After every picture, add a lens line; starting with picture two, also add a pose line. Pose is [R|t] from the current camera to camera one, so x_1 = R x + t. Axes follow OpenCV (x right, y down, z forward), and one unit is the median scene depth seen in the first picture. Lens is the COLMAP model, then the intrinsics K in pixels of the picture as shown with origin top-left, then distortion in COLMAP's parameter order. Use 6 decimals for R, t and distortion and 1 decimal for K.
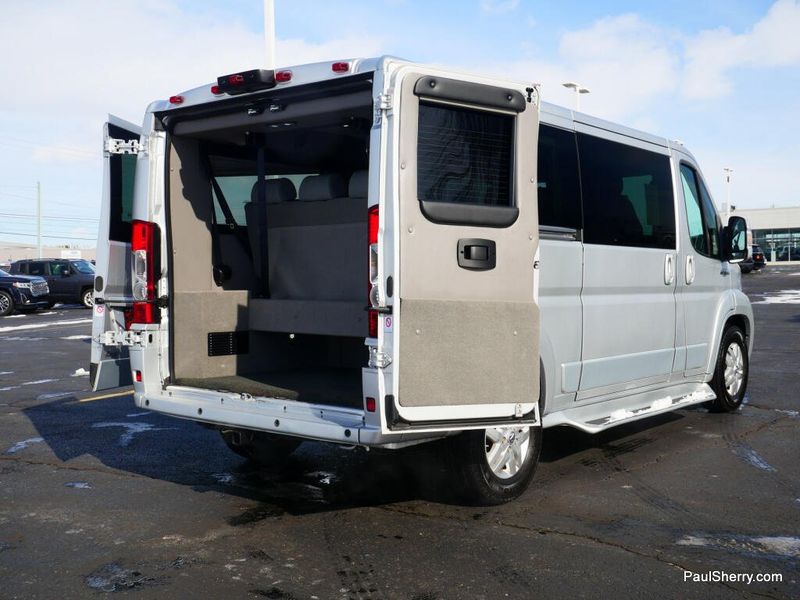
lens RADIAL K [[924.6, 0, 397.4], [0, 924.6, 302.2], [0, 0, 1]] dist [0.013741, 0.000000]
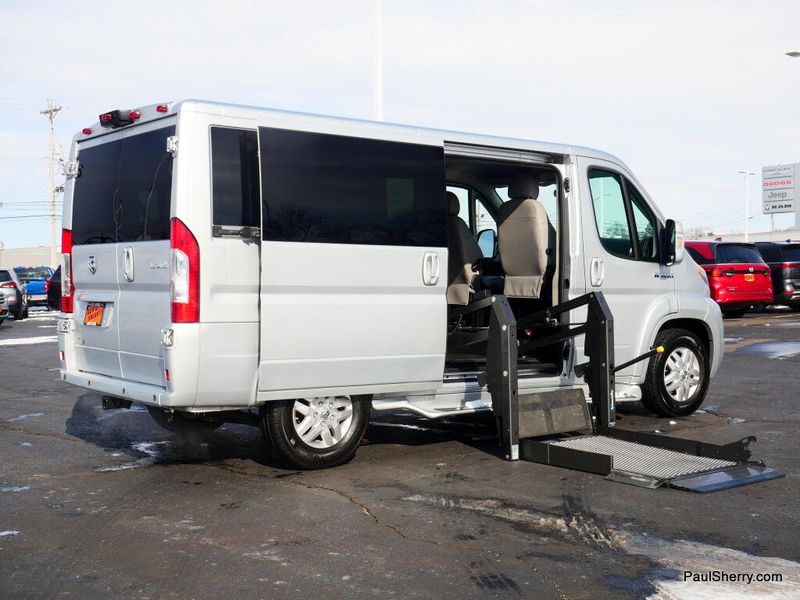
lens RADIAL K [[1116.1, 0, 400.1], [0, 1116.1, 312.8], [0, 0, 1]] dist [-0.005340, 0.000000]
pose [[0.967945, 0.015794, -0.250665, 0.564784], [-0.015780, 0.999873, 0.002068, 0.013915], [0.250666, 0.001954, 0.968072, -0.346012]]
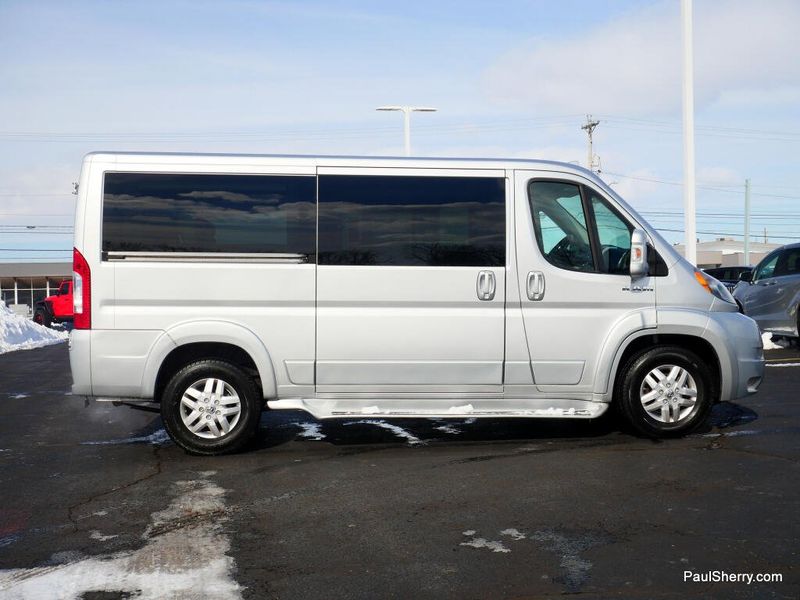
lens RADIAL K [[1073.1, 0, 397.6], [0, 1073.1, 302.7], [0, 0, 1]] dist [-0.009284, 0.000000]
pose [[0.678122, 0.019093, -0.734701, 1.470616], [-0.023826, 0.999708, 0.003988, -0.024147], [0.734563, 0.014801, 0.678379, 0.119601]]
